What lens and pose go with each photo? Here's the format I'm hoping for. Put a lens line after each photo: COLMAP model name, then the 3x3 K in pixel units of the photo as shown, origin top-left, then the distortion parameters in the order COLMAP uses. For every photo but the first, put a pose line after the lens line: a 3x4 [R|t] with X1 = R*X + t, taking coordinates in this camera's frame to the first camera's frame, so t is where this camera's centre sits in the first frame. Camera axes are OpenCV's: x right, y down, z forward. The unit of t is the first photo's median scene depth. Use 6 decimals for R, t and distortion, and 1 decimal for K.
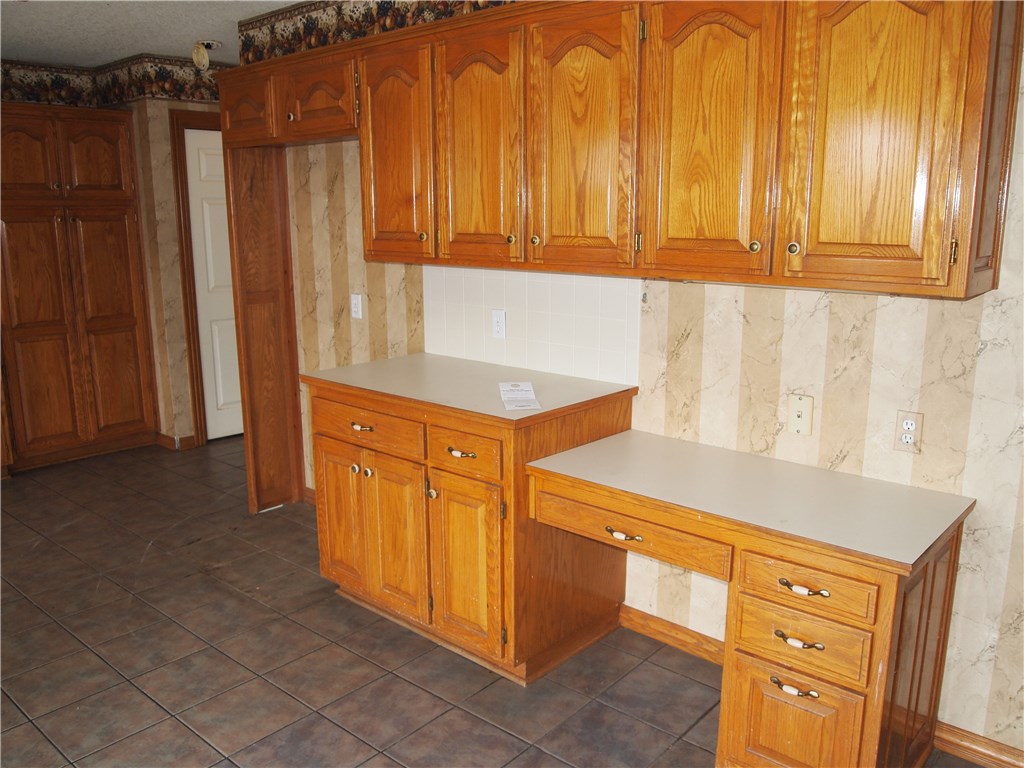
lens RADIAL K [[834.9, 0, 512.9], [0, 834.9, 385.0], [0, 0, 1]] dist [-0.038123, -0.003869]
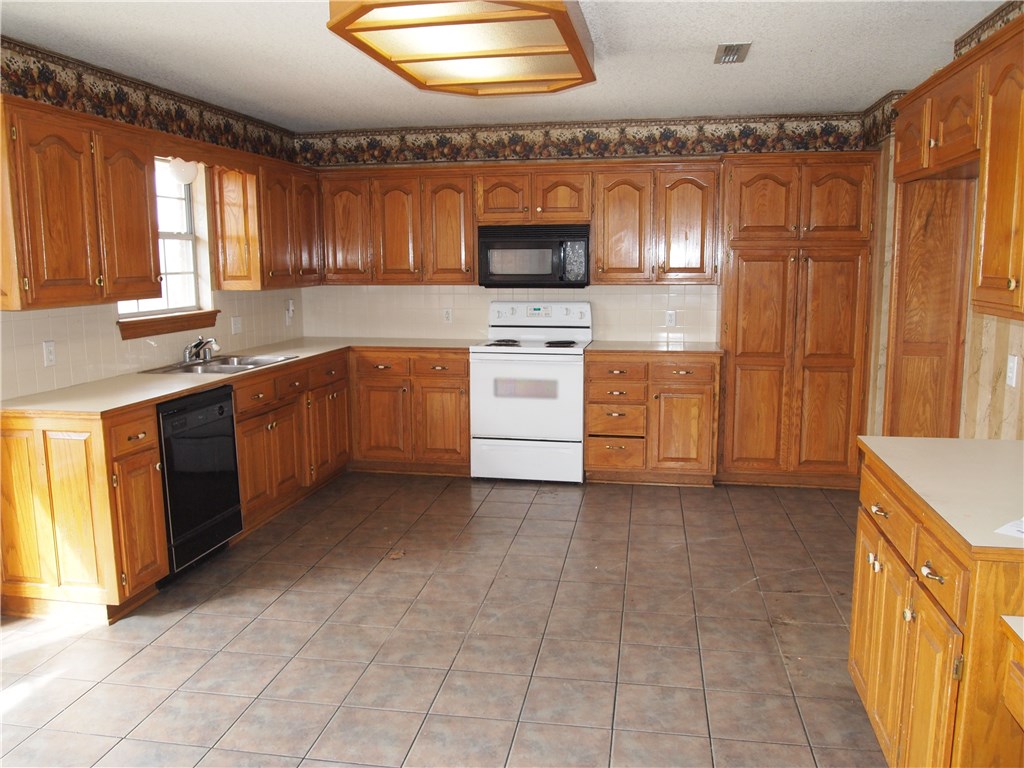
lens RADIAL K [[834.9, 0, 512.1], [0, 834.9, 384.8], [0, 0, 1]] dist [-0.038123, -0.003869]
pose [[0.517429, 0.129521, -0.845868, 0.216197], [-0.172800, 0.983930, 0.044958, -0.032177], [0.838098, 0.122903, 0.531495, 0.173602]]
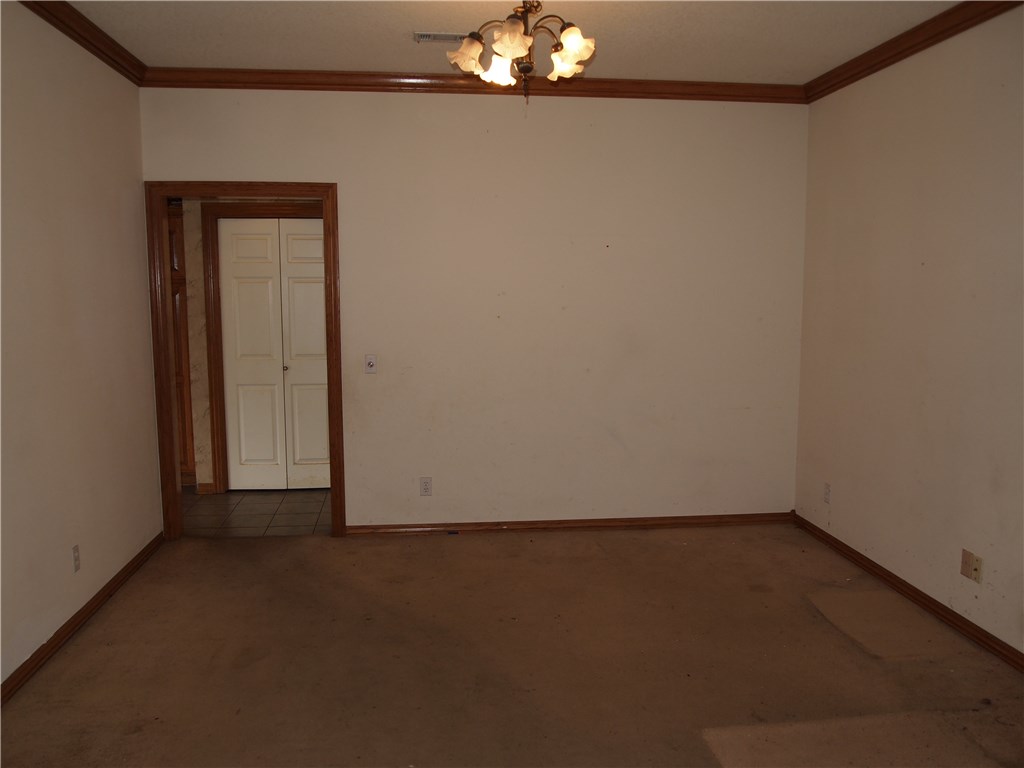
lens RADIAL K [[834.9, 0, 516.3], [0, 834.9, 386.1], [0, 0, 1]] dist [-0.038123, -0.003869]
pose [[0.741955, 0.085970, -0.664915, 0.662500], [-0.146044, 0.988654, -0.035137, -0.090506], [0.654350, 0.123177, 0.746092, 0.401562]]
